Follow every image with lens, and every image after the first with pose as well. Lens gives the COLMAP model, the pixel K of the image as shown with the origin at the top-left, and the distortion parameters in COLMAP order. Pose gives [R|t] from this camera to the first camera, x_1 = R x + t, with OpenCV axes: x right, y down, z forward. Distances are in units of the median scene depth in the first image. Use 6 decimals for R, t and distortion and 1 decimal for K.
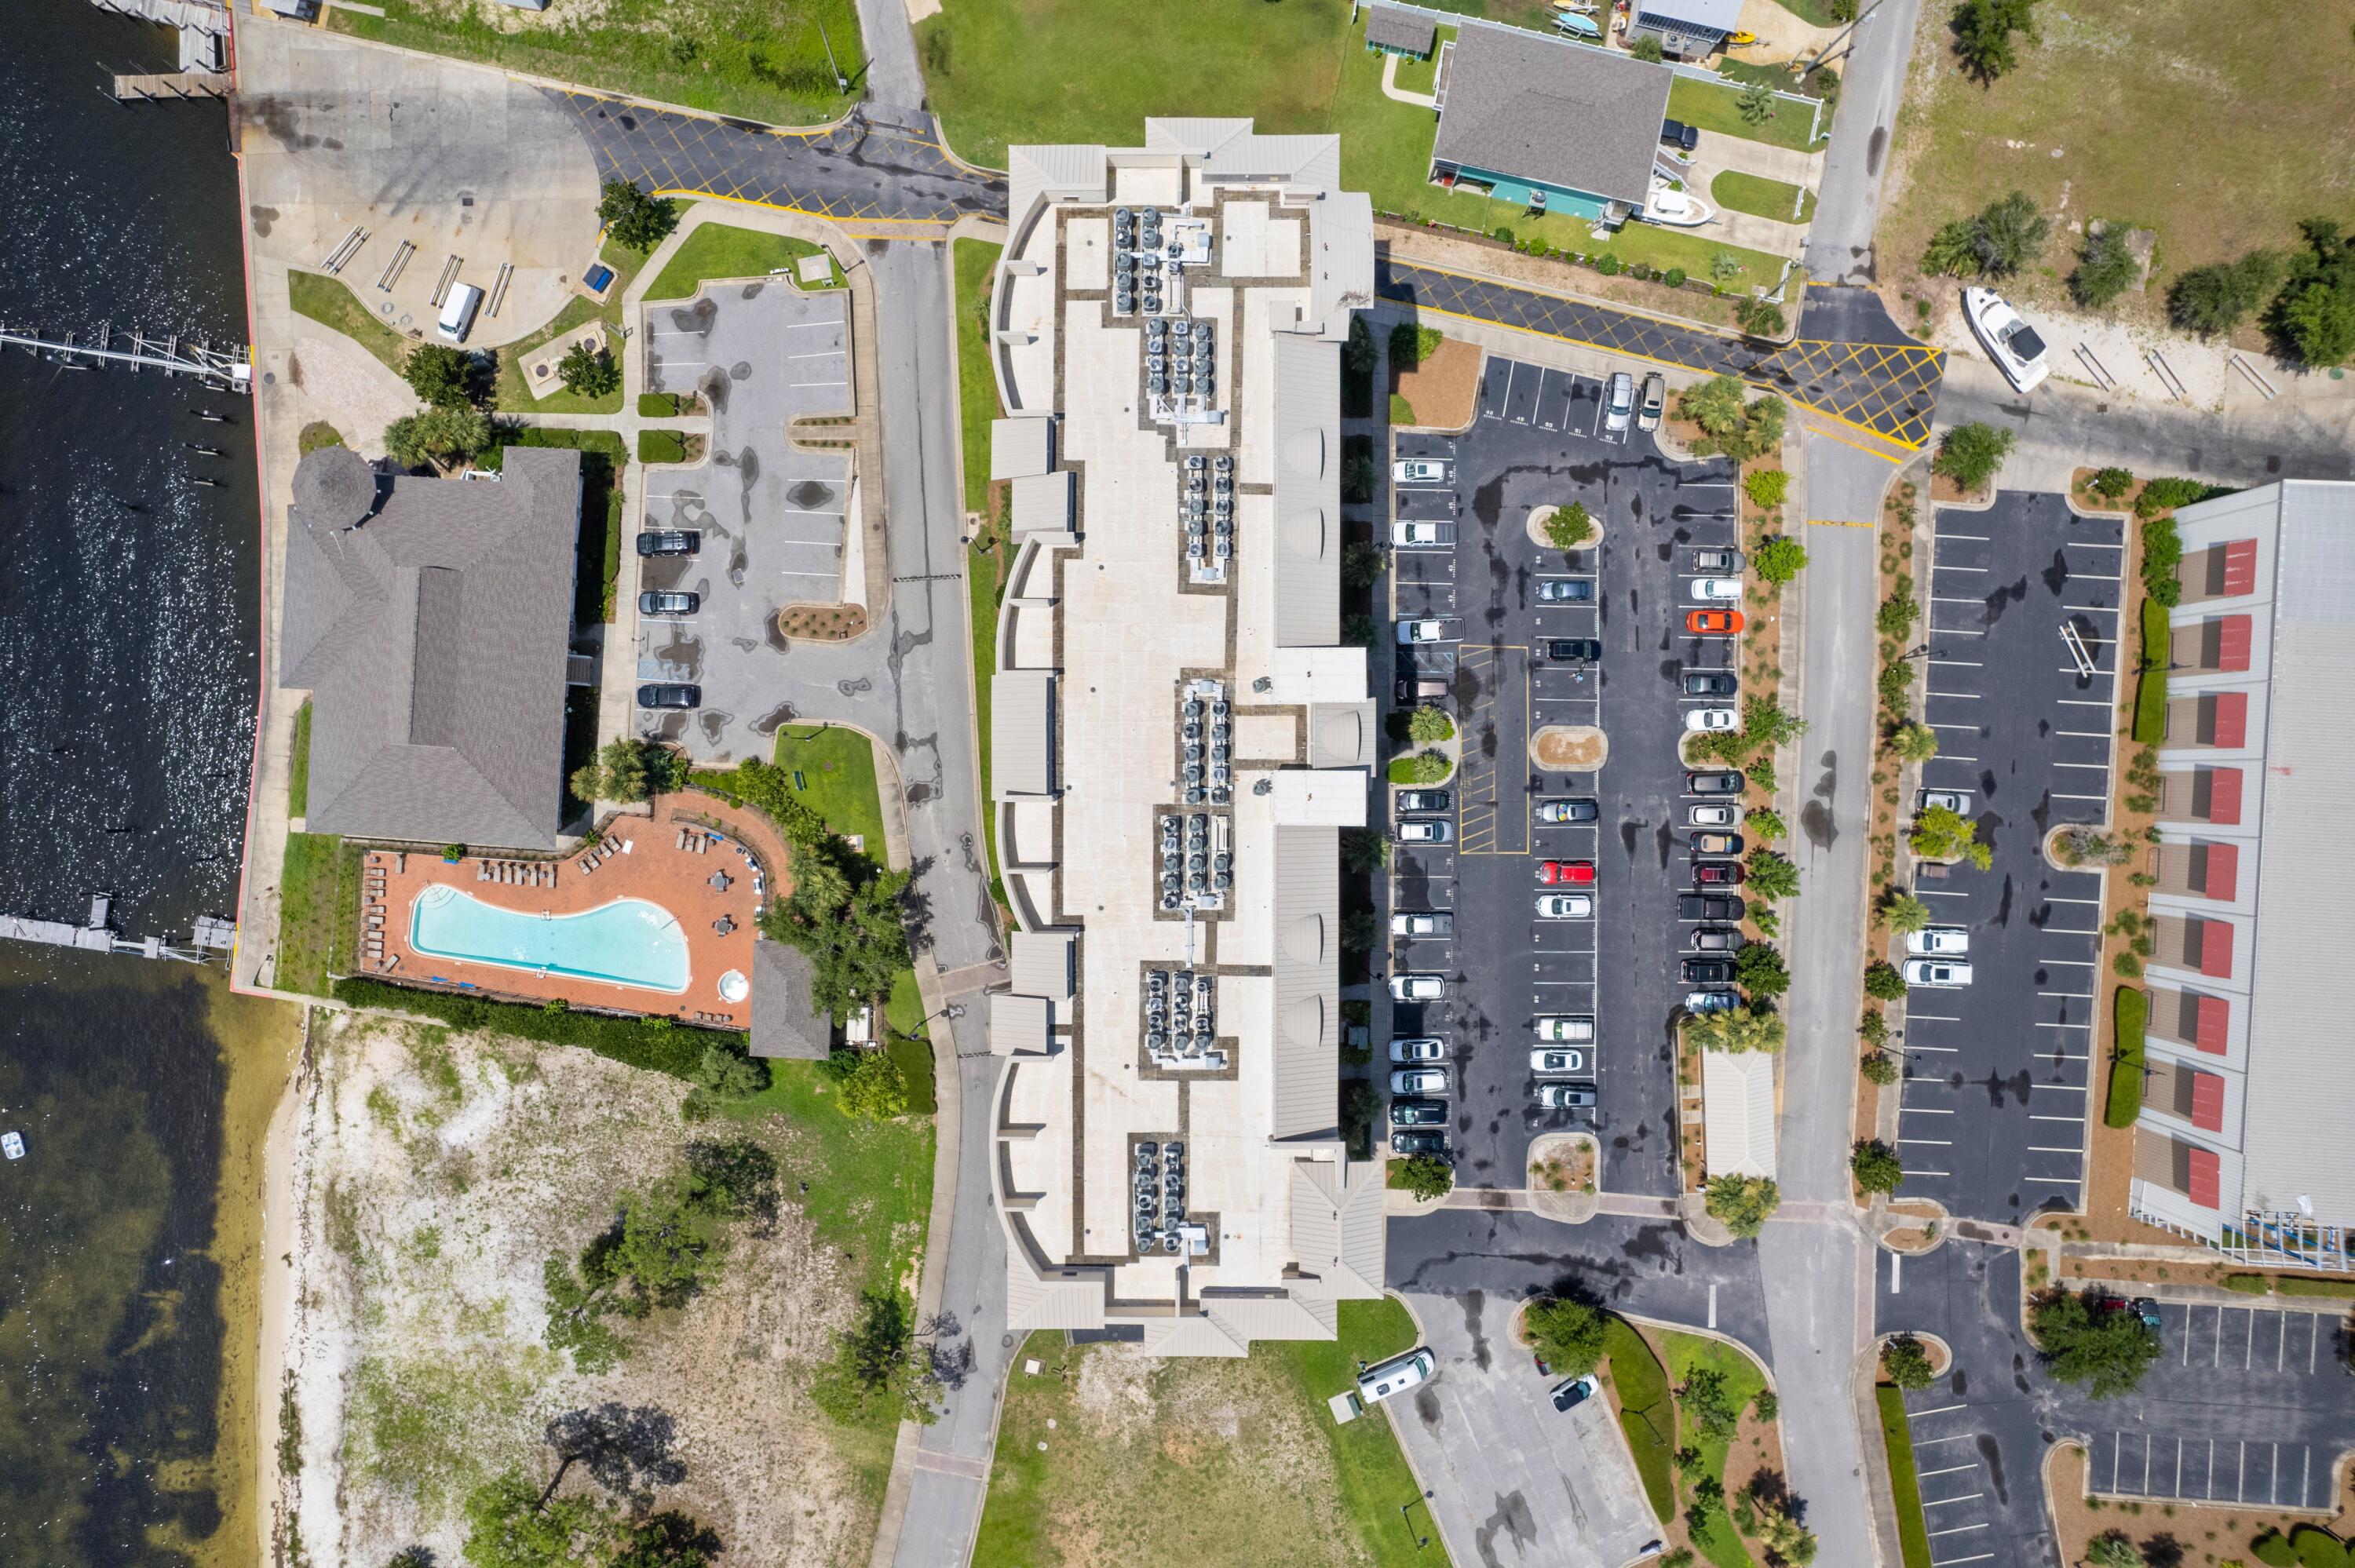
lens RADIAL K [[1504.7, 0, 1172.5], [0, 1504.7, 791.3], [0, 0, 1]] dist [-0.074594, 0.063269]
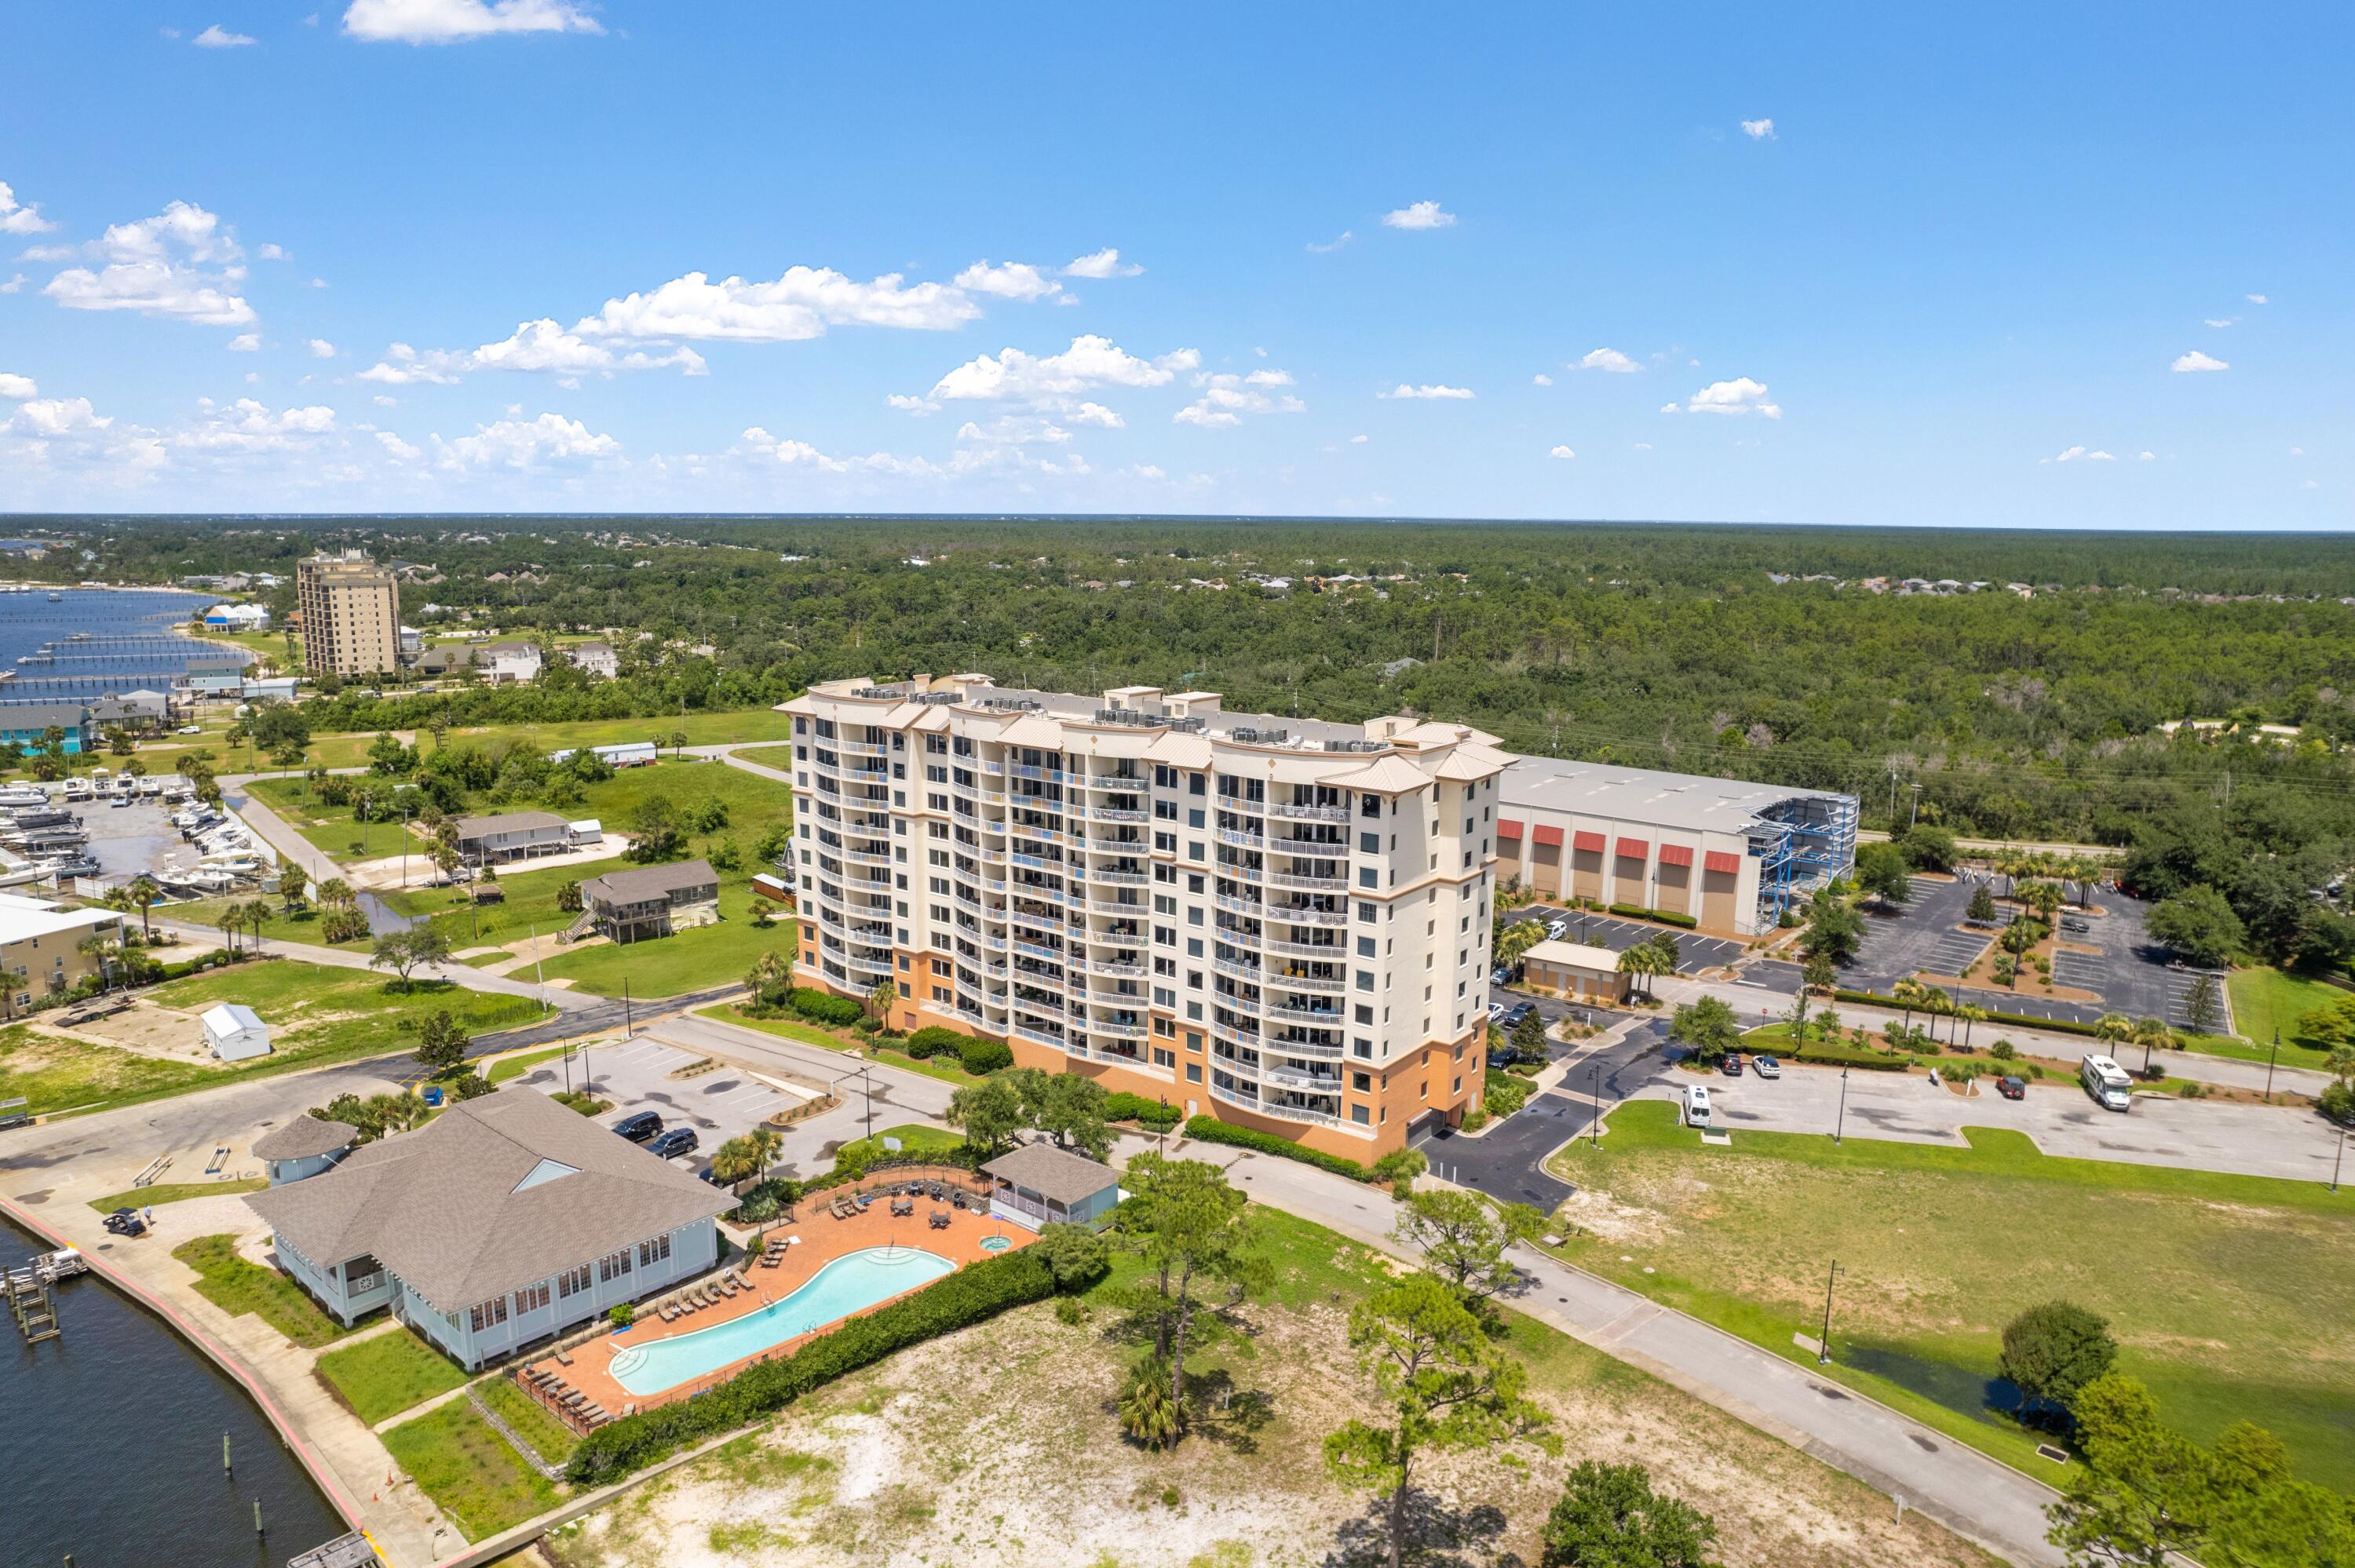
lens RADIAL K [[1504.7, 0, 1172.5], [0, 1504.7, 791.3], [0, 0, 1]] dist [-0.074594, 0.063269]
pose [[0.604640, -0.146035, 0.782997, -0.884975], [0.796497, 0.108680, -0.594795, 0.710228], [0.001765, 0.983292, 0.182029, 0.592804]]
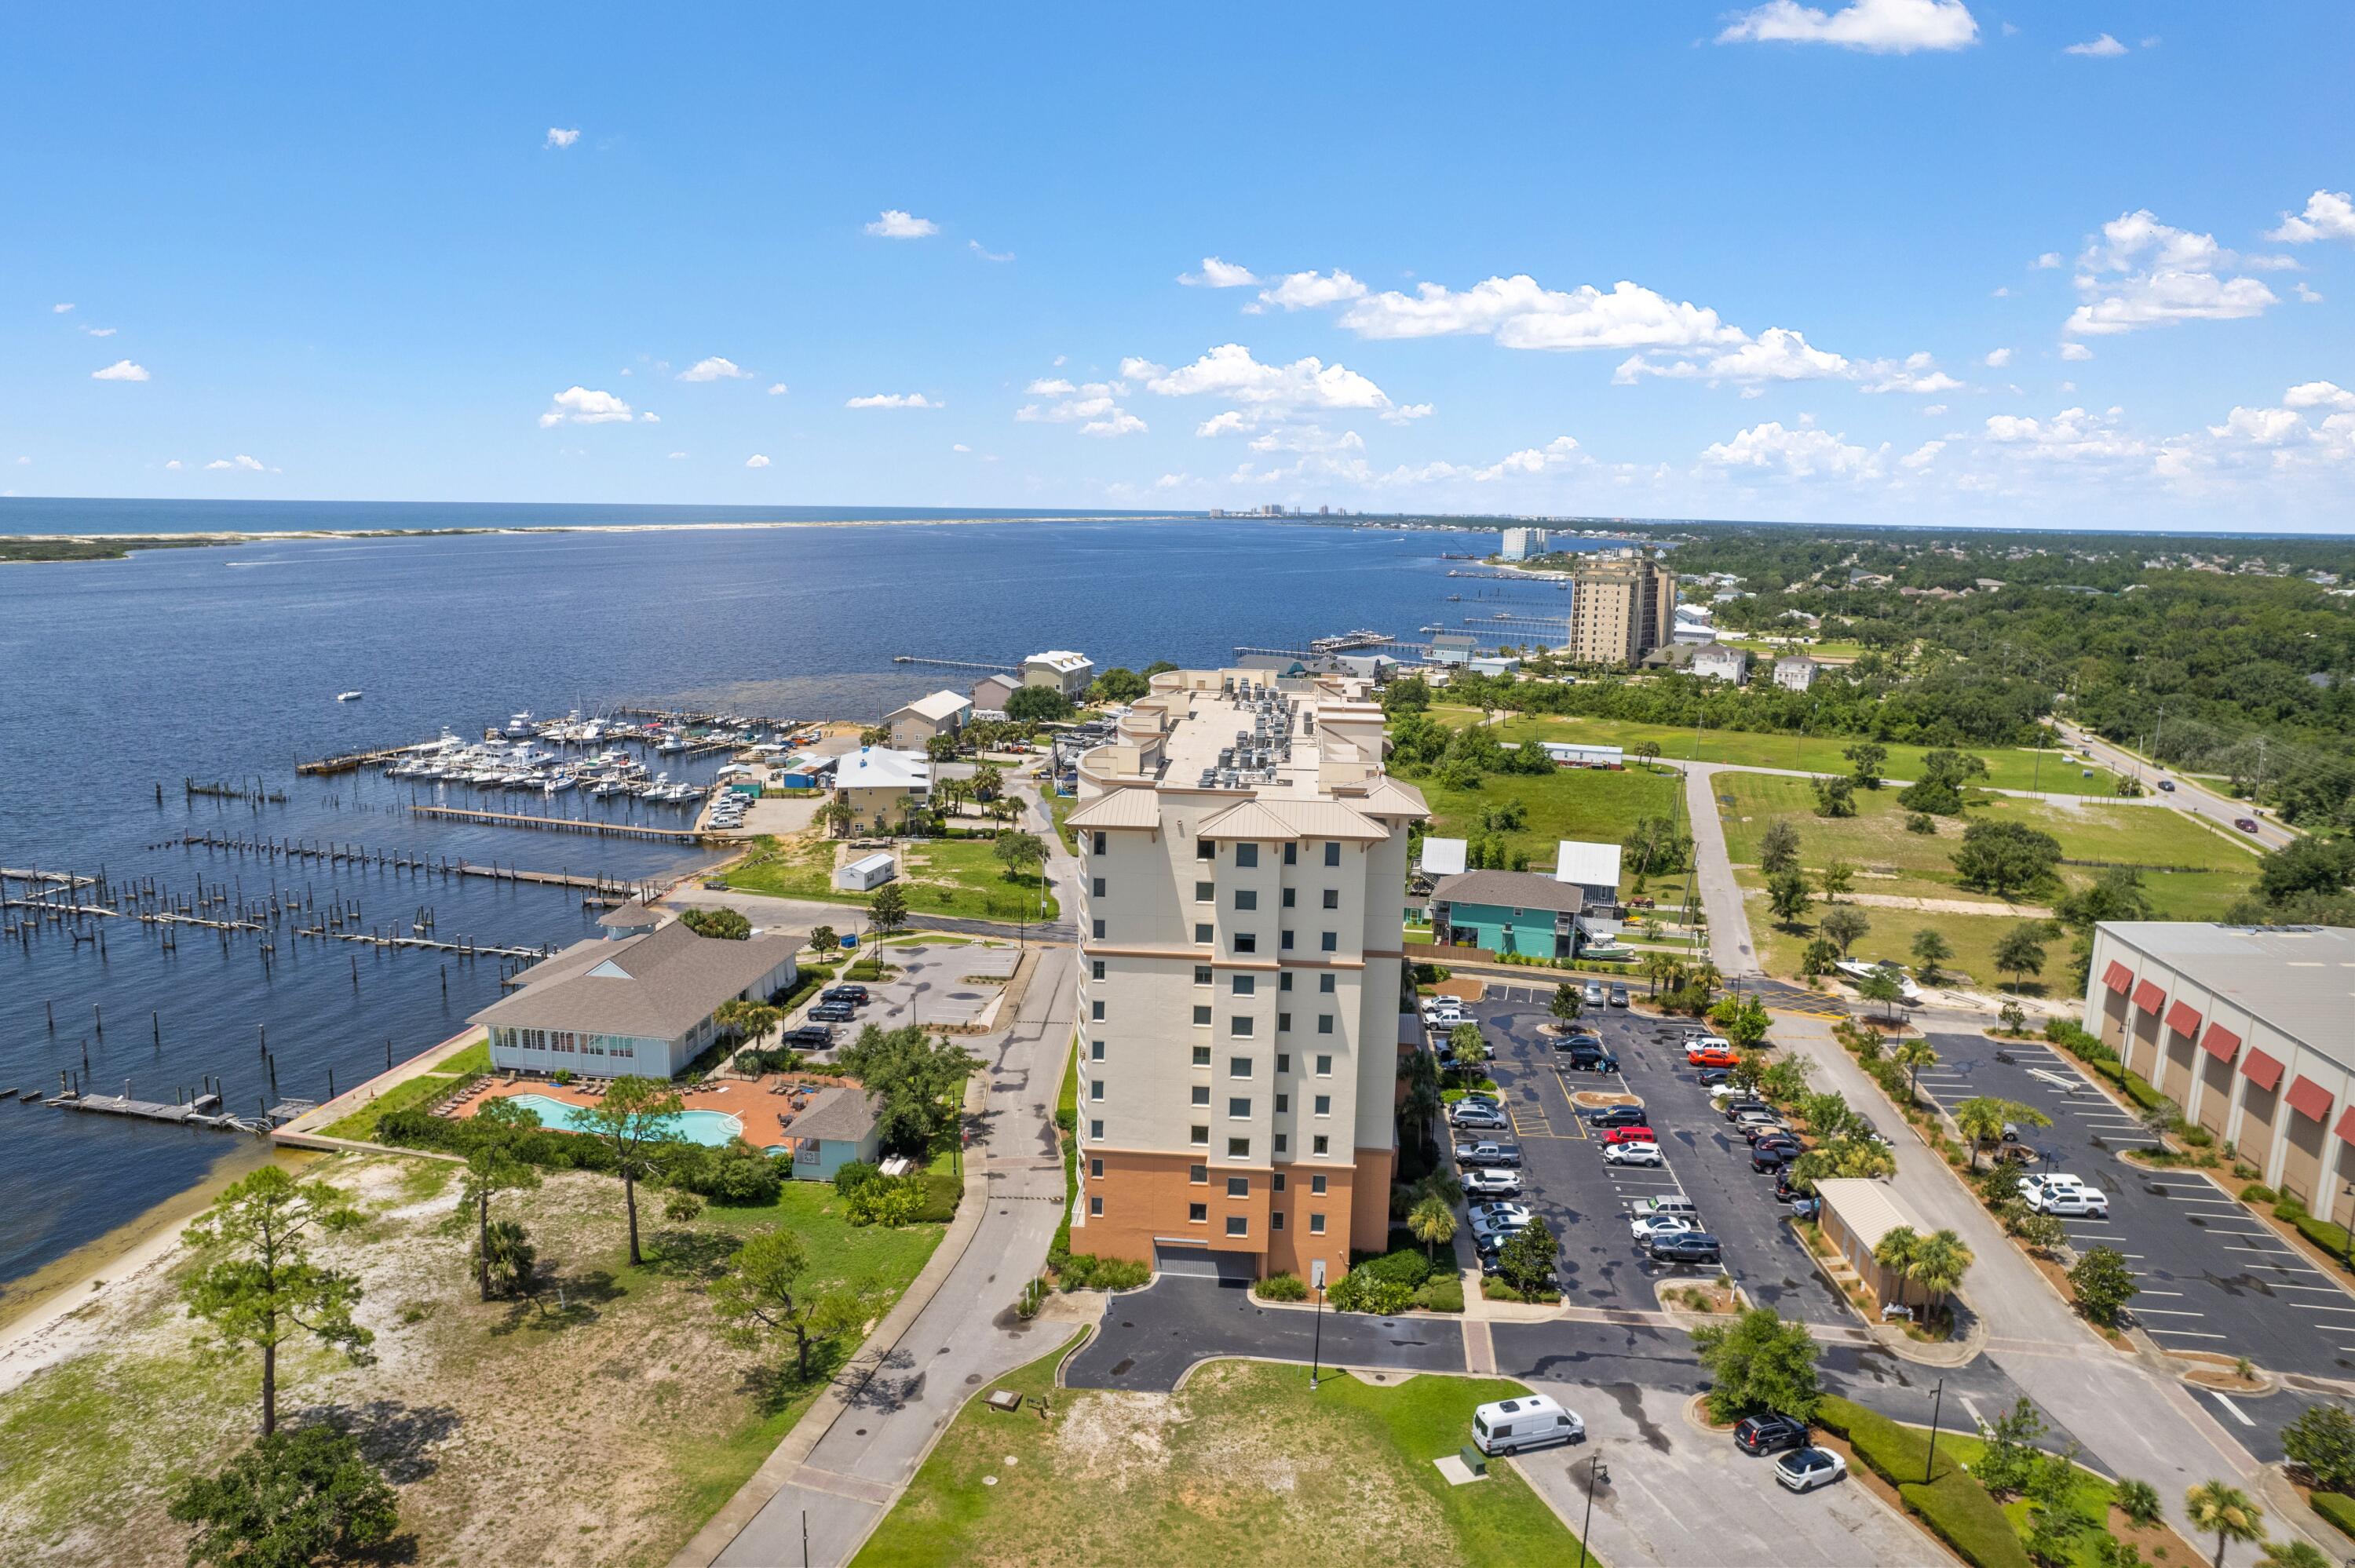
lens RADIAL K [[1504.7, 0, 1172.5], [0, 1504.7, 791.3], [0, 0, 1]] dist [-0.074594, 0.063269]
pose [[0.996268, 0.027286, -0.081893, 0.036077], [-0.085447, 0.177201, -0.980458, 1.030209], [-0.012241, 0.983796, 0.178871, 0.603356]]
